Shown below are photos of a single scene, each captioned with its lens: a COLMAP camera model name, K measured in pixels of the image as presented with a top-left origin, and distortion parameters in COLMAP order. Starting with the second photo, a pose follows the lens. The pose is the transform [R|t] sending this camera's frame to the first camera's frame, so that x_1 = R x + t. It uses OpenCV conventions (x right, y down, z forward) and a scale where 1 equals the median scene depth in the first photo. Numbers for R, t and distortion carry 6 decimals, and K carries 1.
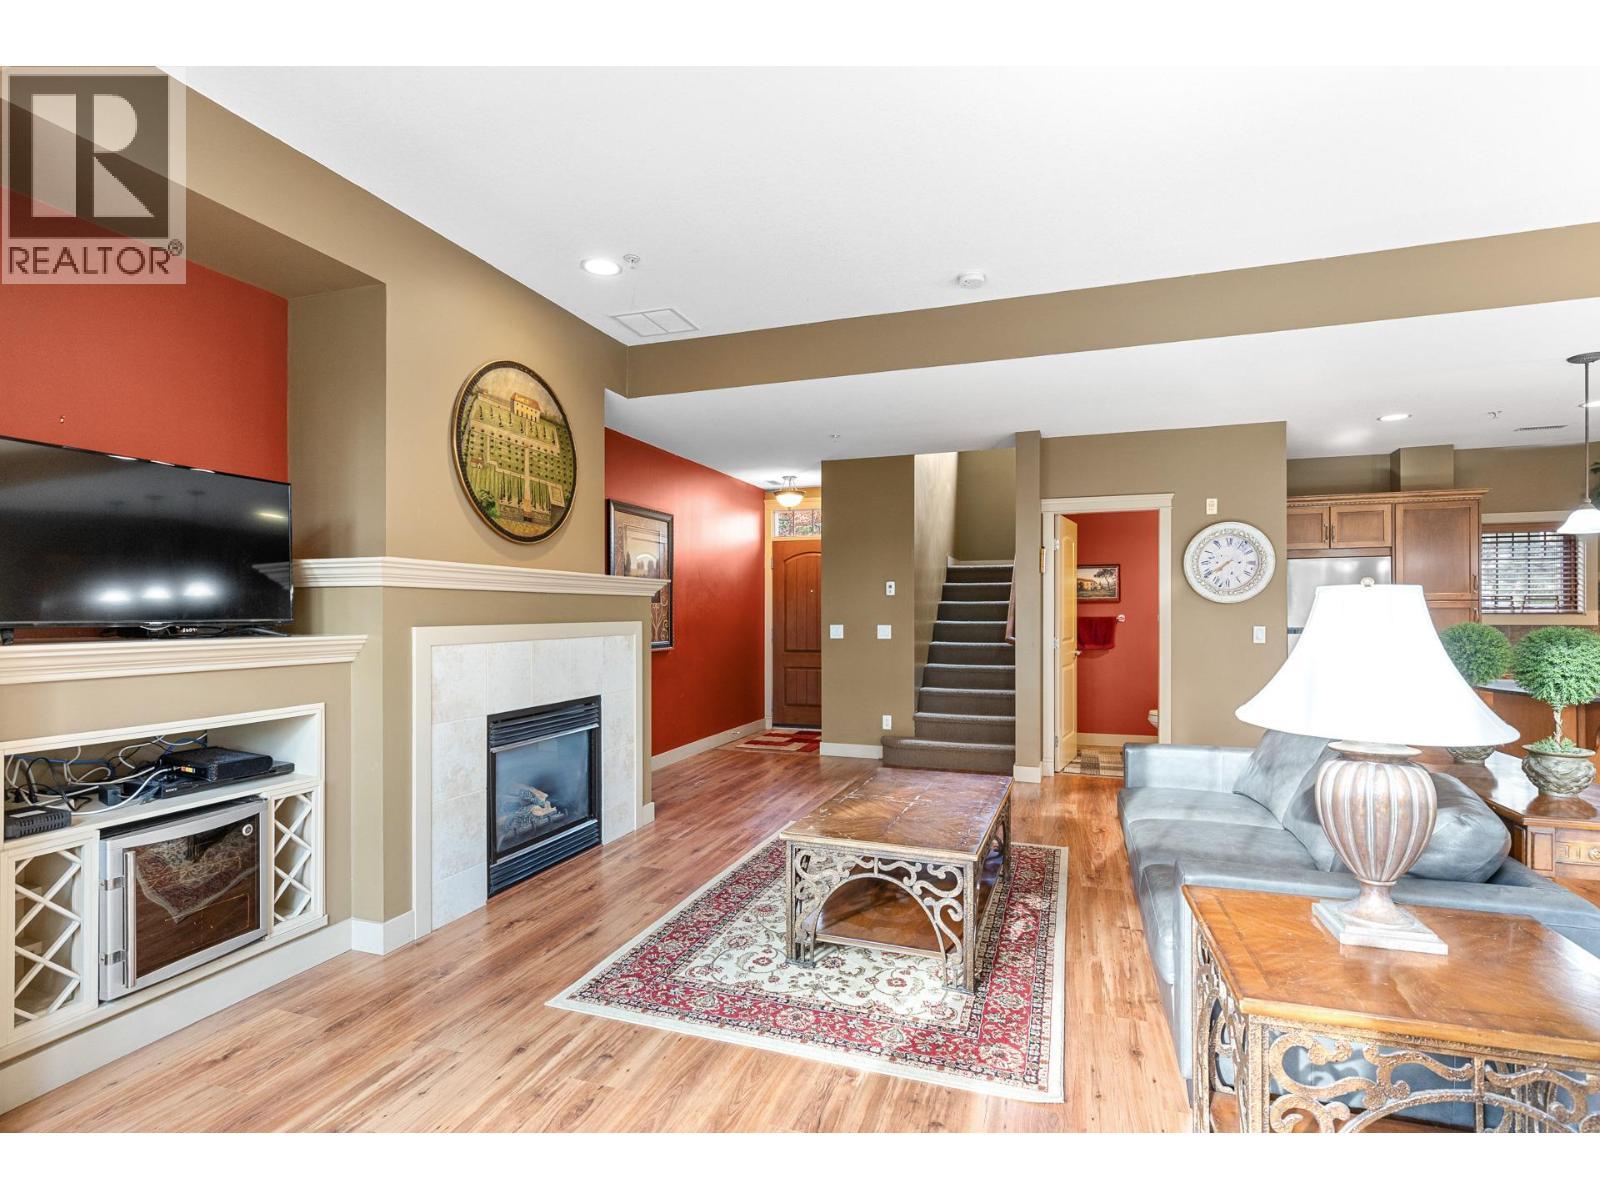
lens RADIAL K [[772.3, 0, 819.5], [0, 772.3, 610.9], [0, 0, 1]] dist [0.015612, 0.000352]
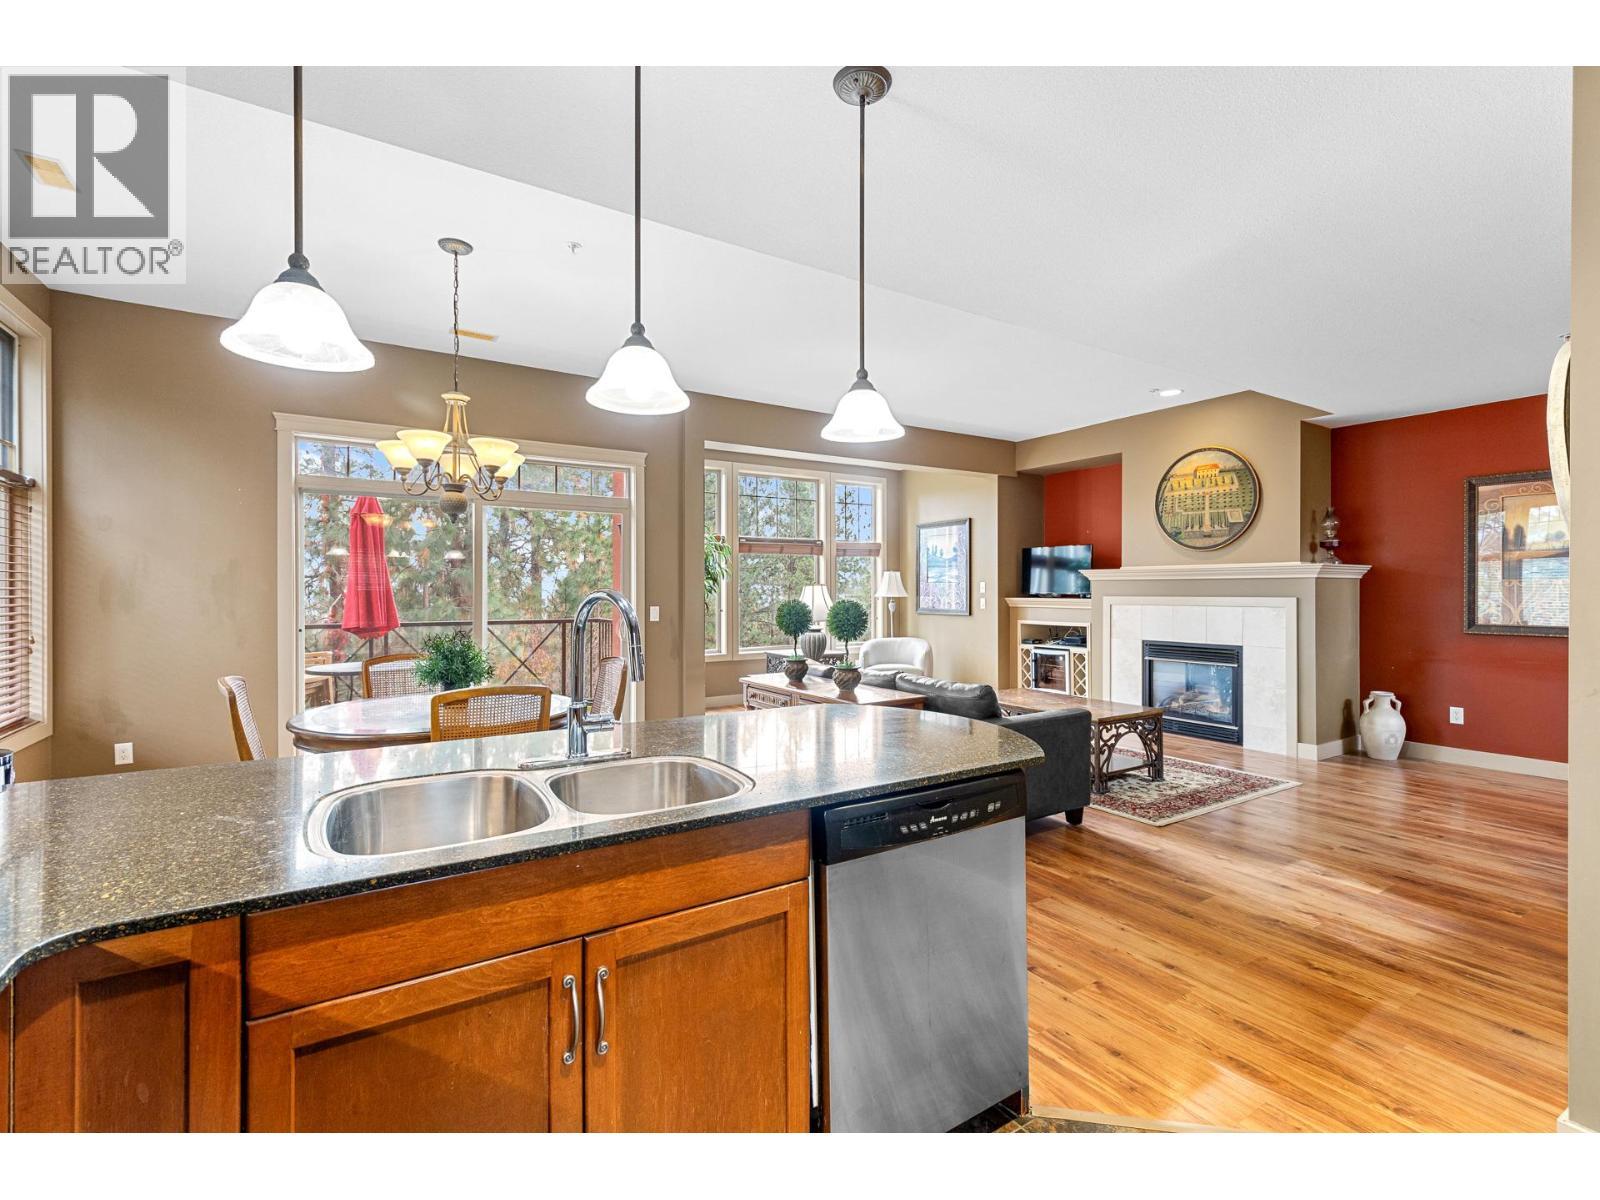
lens RADIAL K [[737.8, 0, 789.3], [0, 737.8, 591.4], [0, 0, 1]] dist [-0.003234, -0.000955]
pose [[-0.645654, 0.004822, -0.763615, 1.465991], [0.003763, 0.999988, 0.003133, -0.004595], [0.763621, -0.000851, -0.645664, 1.346946]]
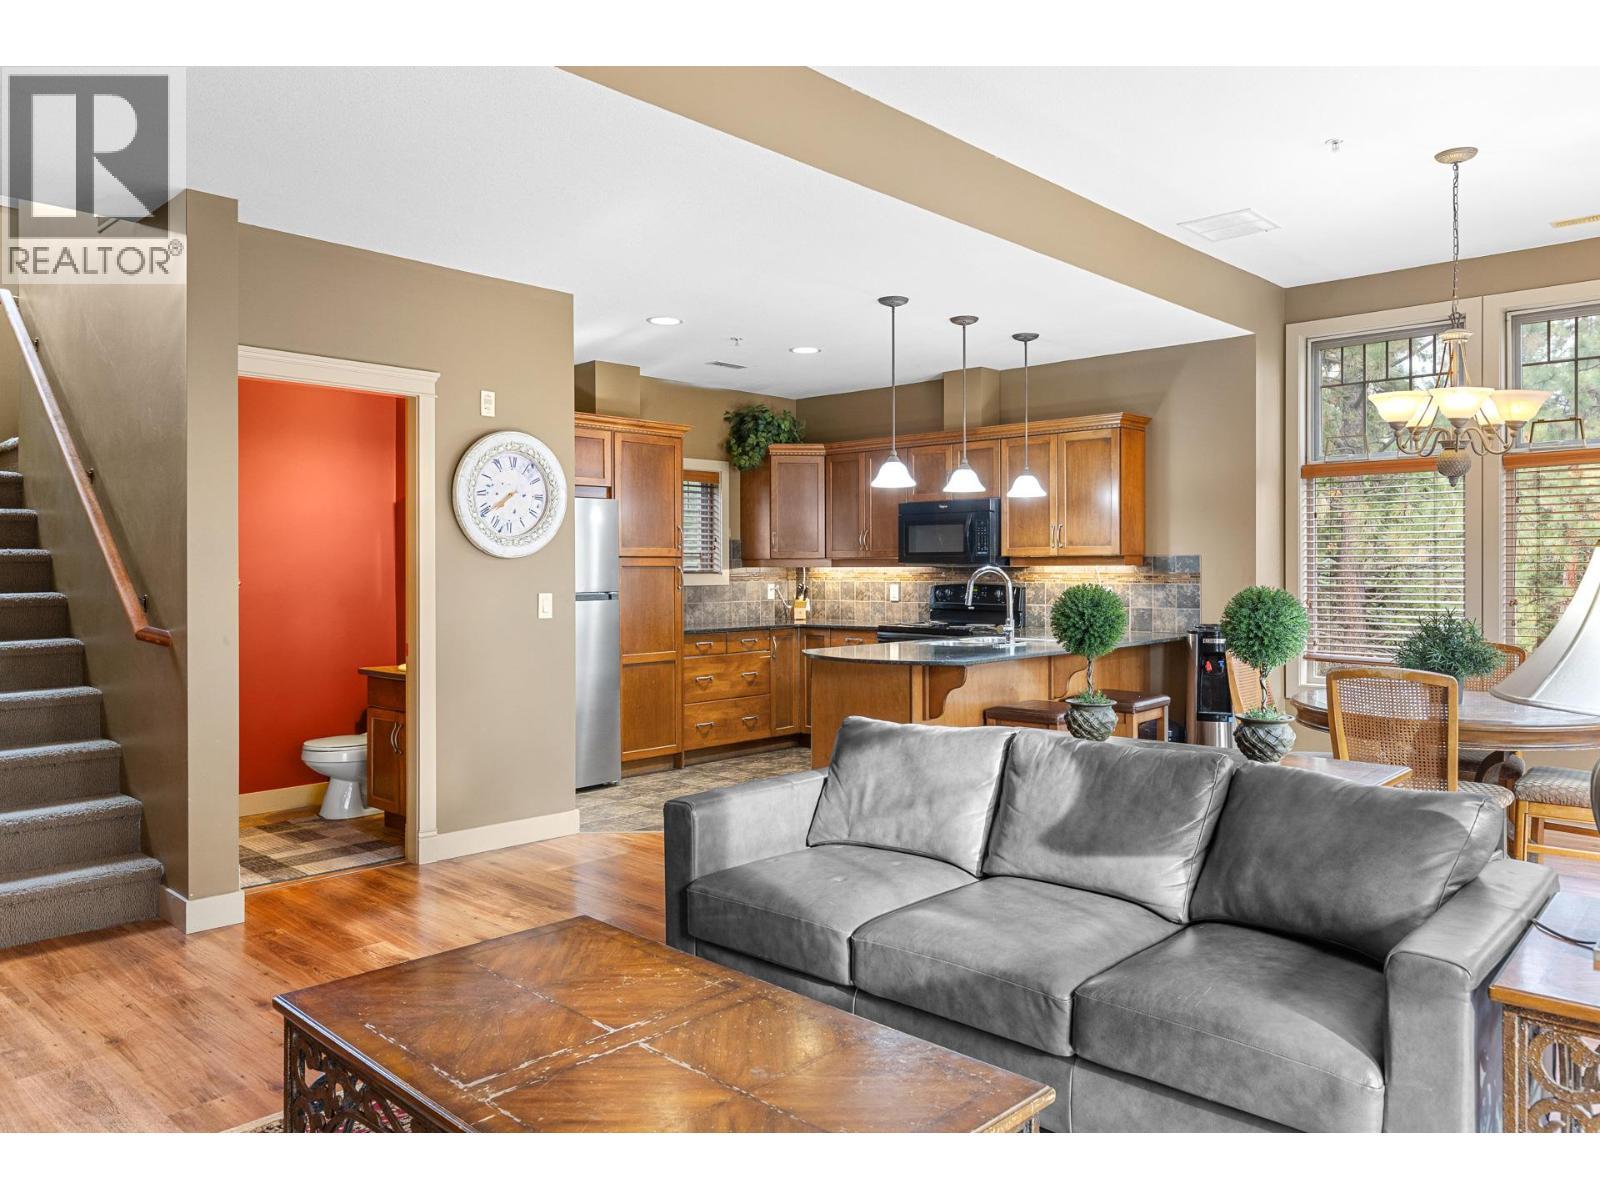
lens RADIAL K [[1121.6, 0, 803.5], [0, 1121.6, 593.3], [0, 0, 1]] dist [0.005349, 0.000414]
pose [[0.418014, -0.019582, 0.908230, -0.313771], [-0.001241, 0.999754, 0.022127, -0.002203], [-0.908440, -0.010377, 0.417887, 0.561563]]
